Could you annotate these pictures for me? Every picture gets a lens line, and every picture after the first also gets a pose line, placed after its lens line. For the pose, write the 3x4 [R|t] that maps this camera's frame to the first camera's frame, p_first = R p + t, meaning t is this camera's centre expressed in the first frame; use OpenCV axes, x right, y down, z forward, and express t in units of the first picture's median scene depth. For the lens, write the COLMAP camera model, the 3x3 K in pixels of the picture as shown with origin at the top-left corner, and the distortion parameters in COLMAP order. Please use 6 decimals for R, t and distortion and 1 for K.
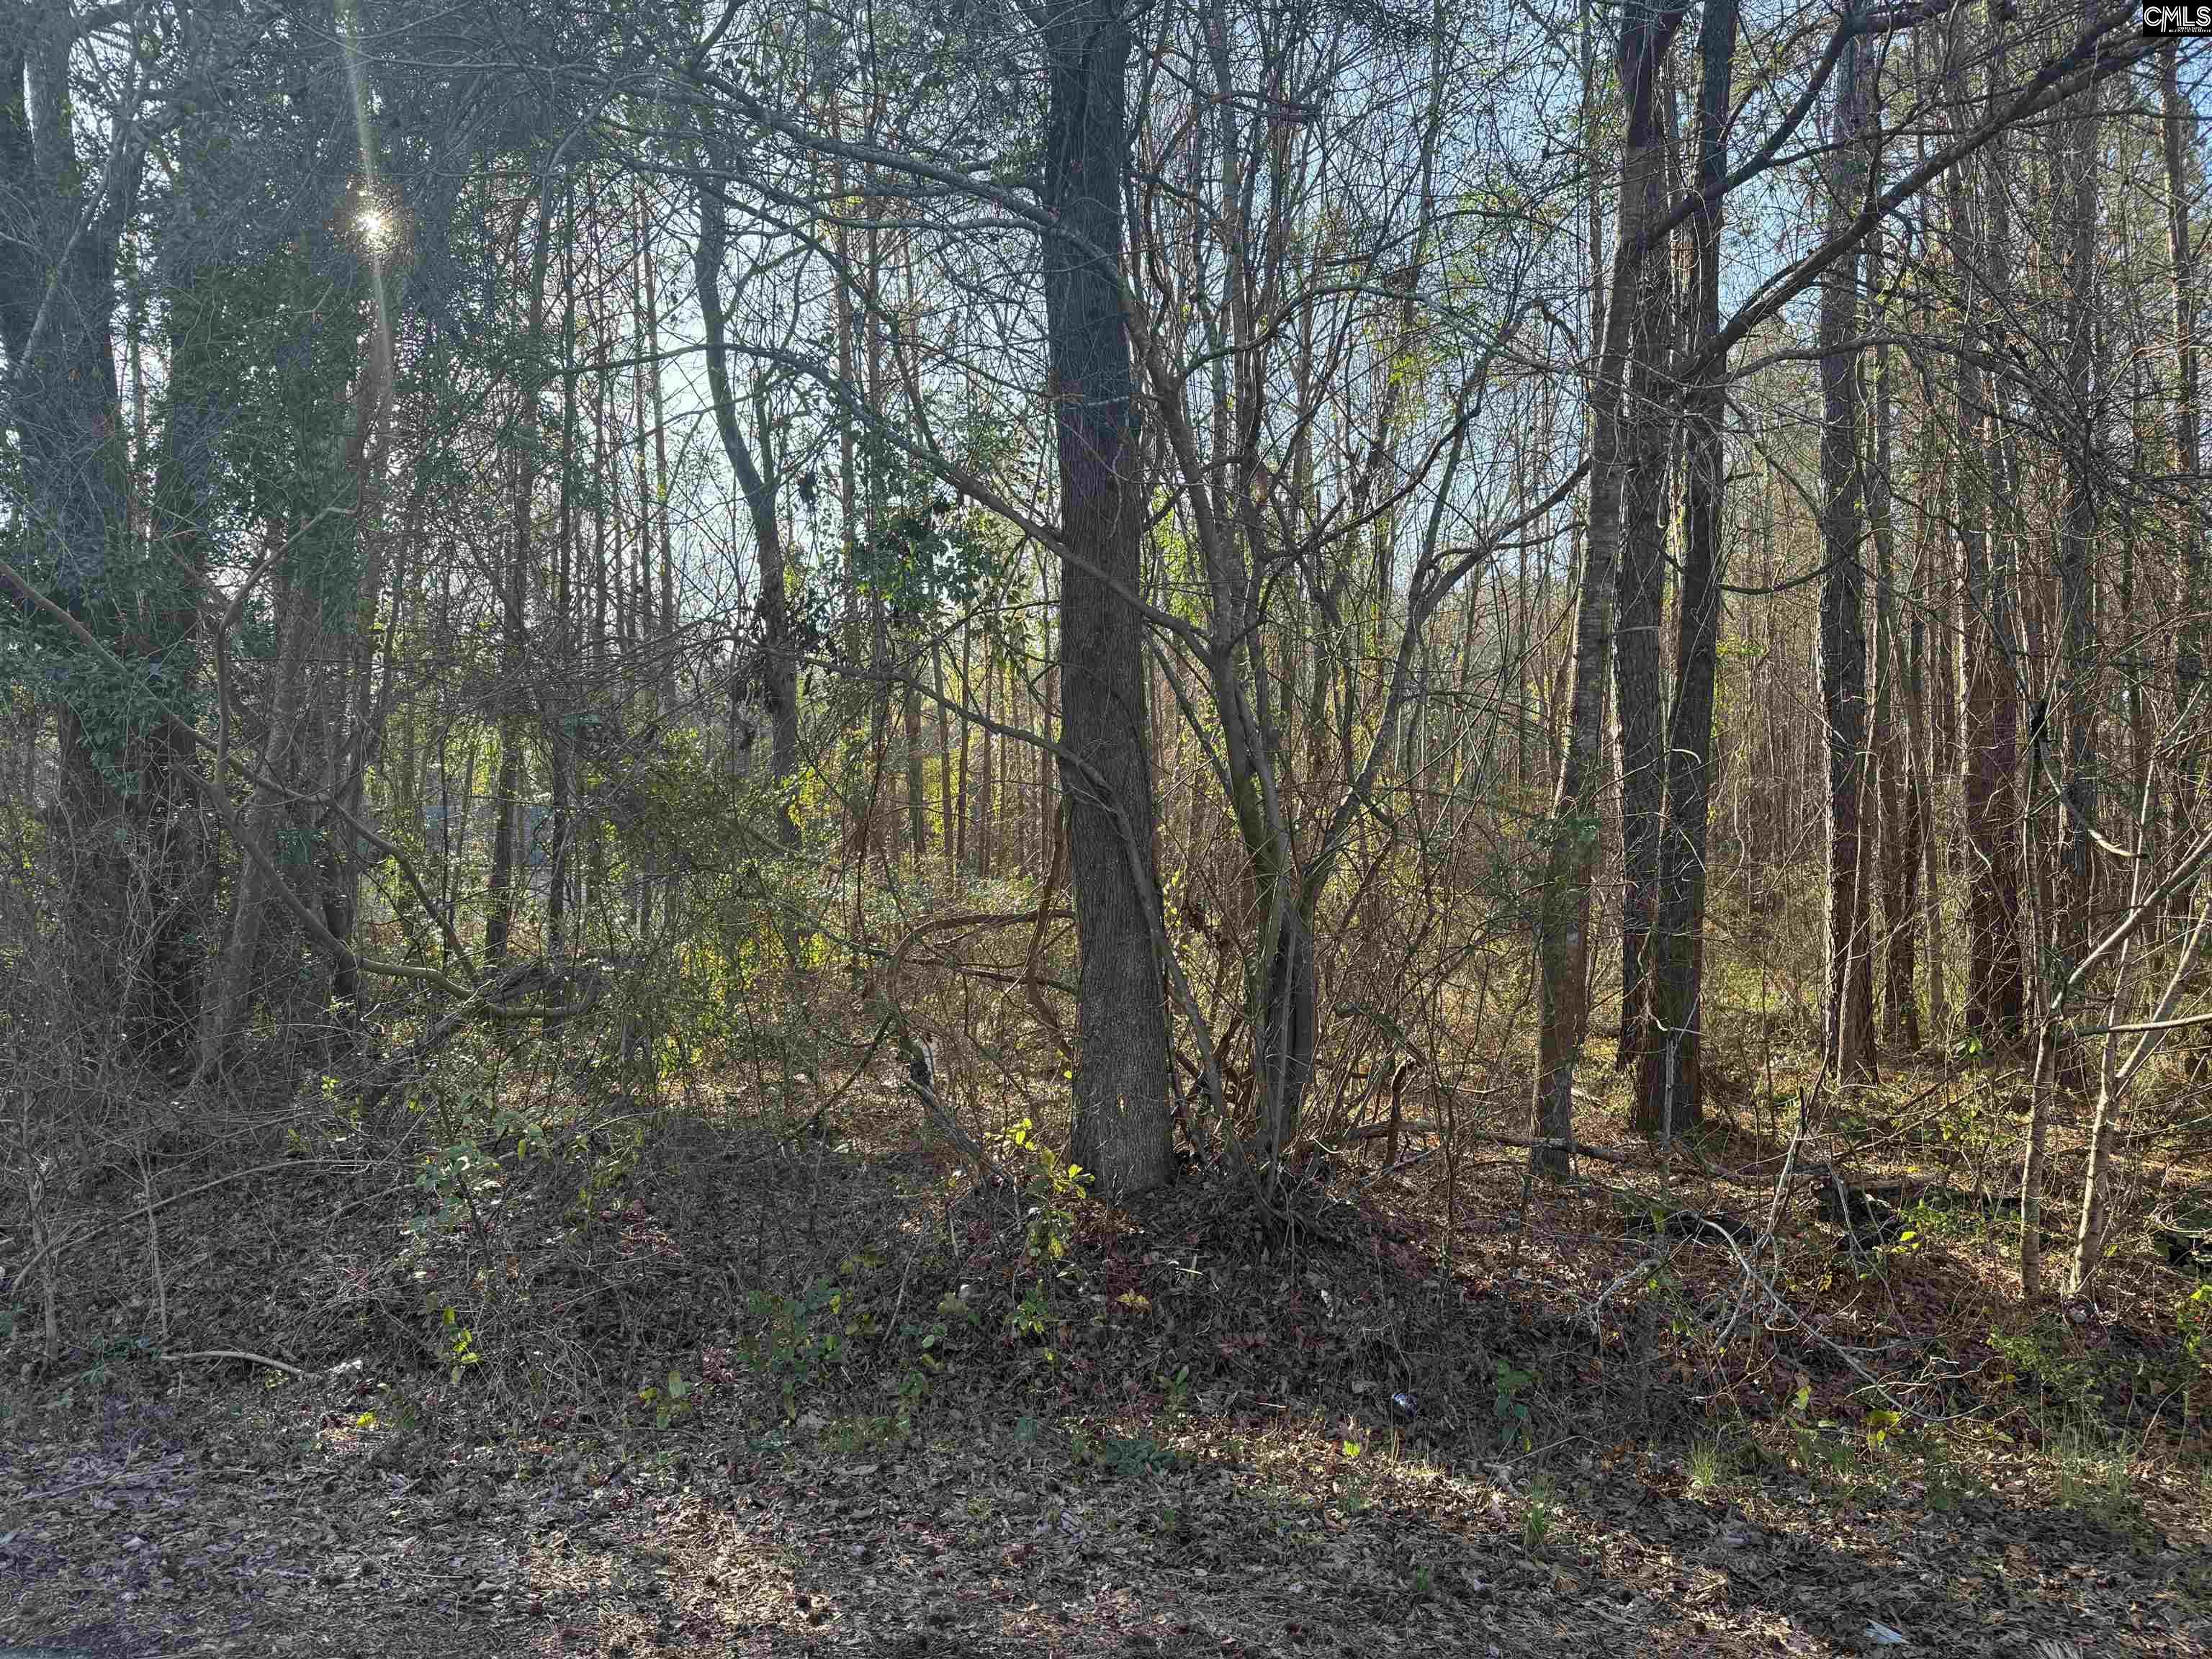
lens RADIAL K [[1539.1, 0, 1108.5], [0, 1539.1, 841.5], [0, 0, 1]] dist [0.070727, -0.081696]
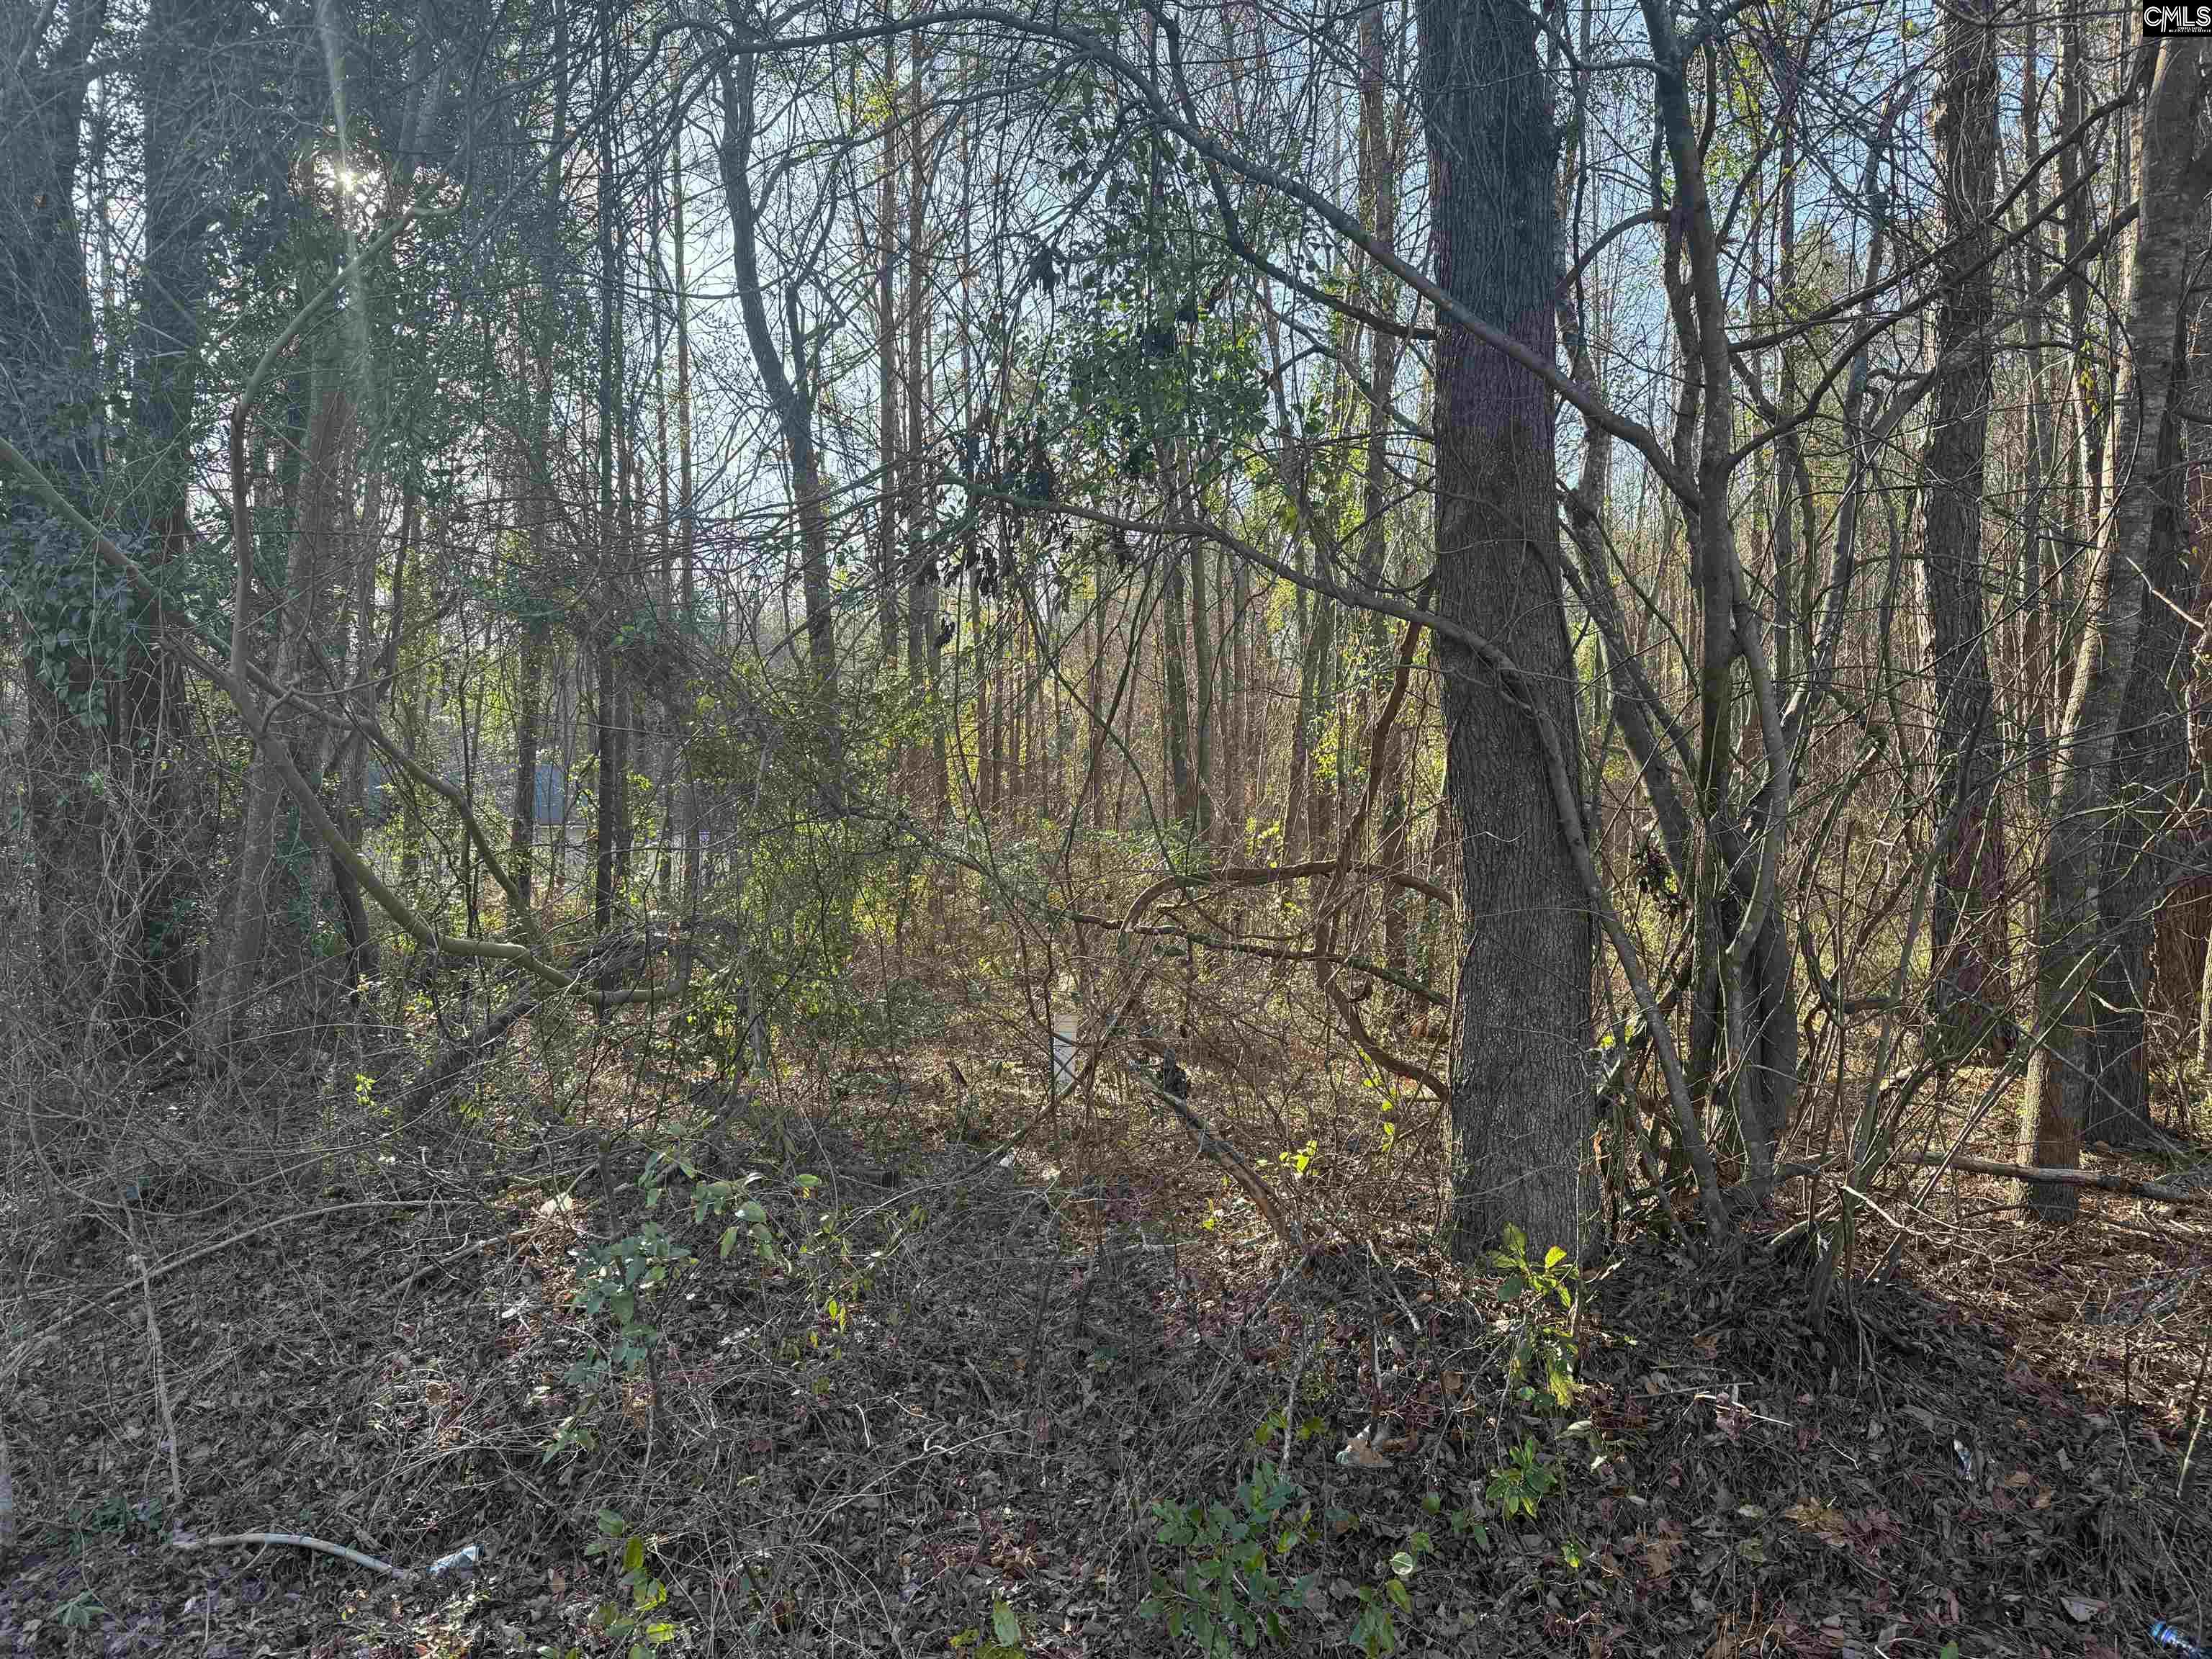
lens RADIAL K [[1539.1, 0, 1108.5], [0, 1539.1, 841.5], [0, 0, 1]] dist [0.070727, -0.081696]
pose [[0.999945, -0.007143, 0.007698, -0.266092], [0.006927, 0.999591, 0.027739, 0.021474], [-0.007893, -0.027684, 0.999586, 0.429414]]
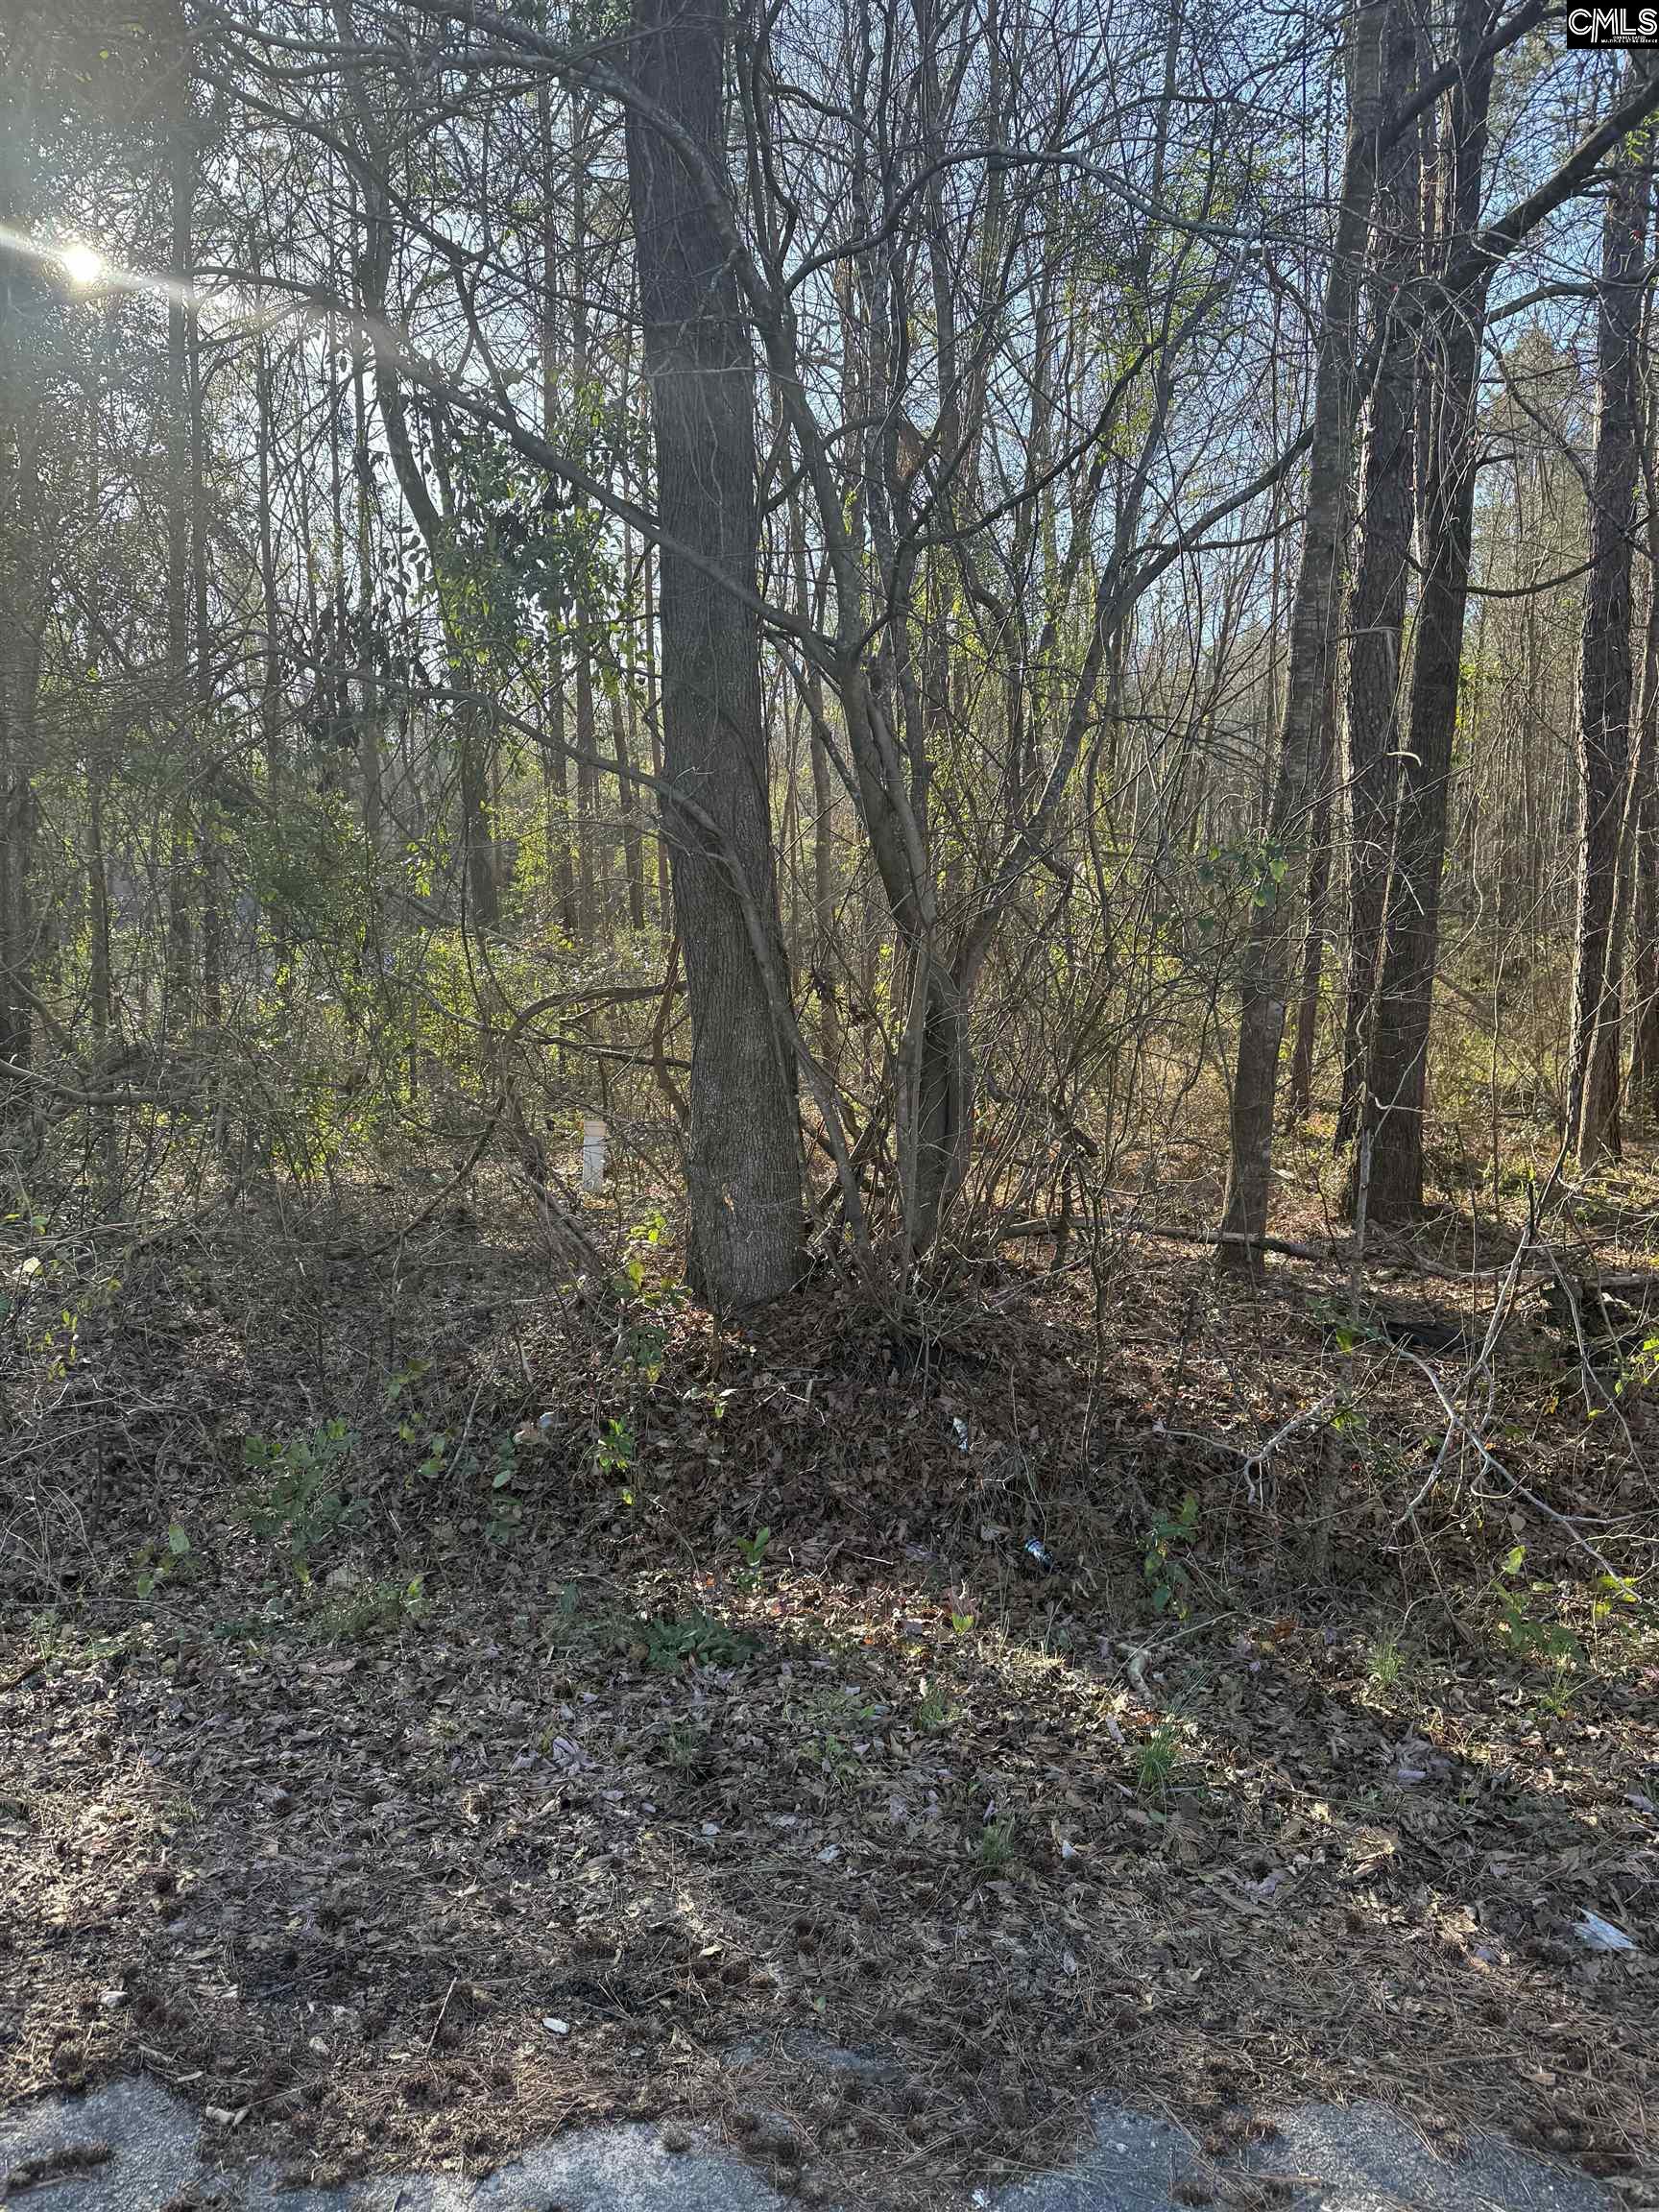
lens RADIAL K [[1539.1, 0, 816.2], [0, 1539.1, 1088.9], [0, 0, 1]] dist [0.070727, -0.081696]
pose [[0.999762, -0.006410, -0.020841, 0.096721], [0.008686, 0.993777, 0.111050, 0.015479], [0.019999, -0.111205, 0.993596, 0.205856]]
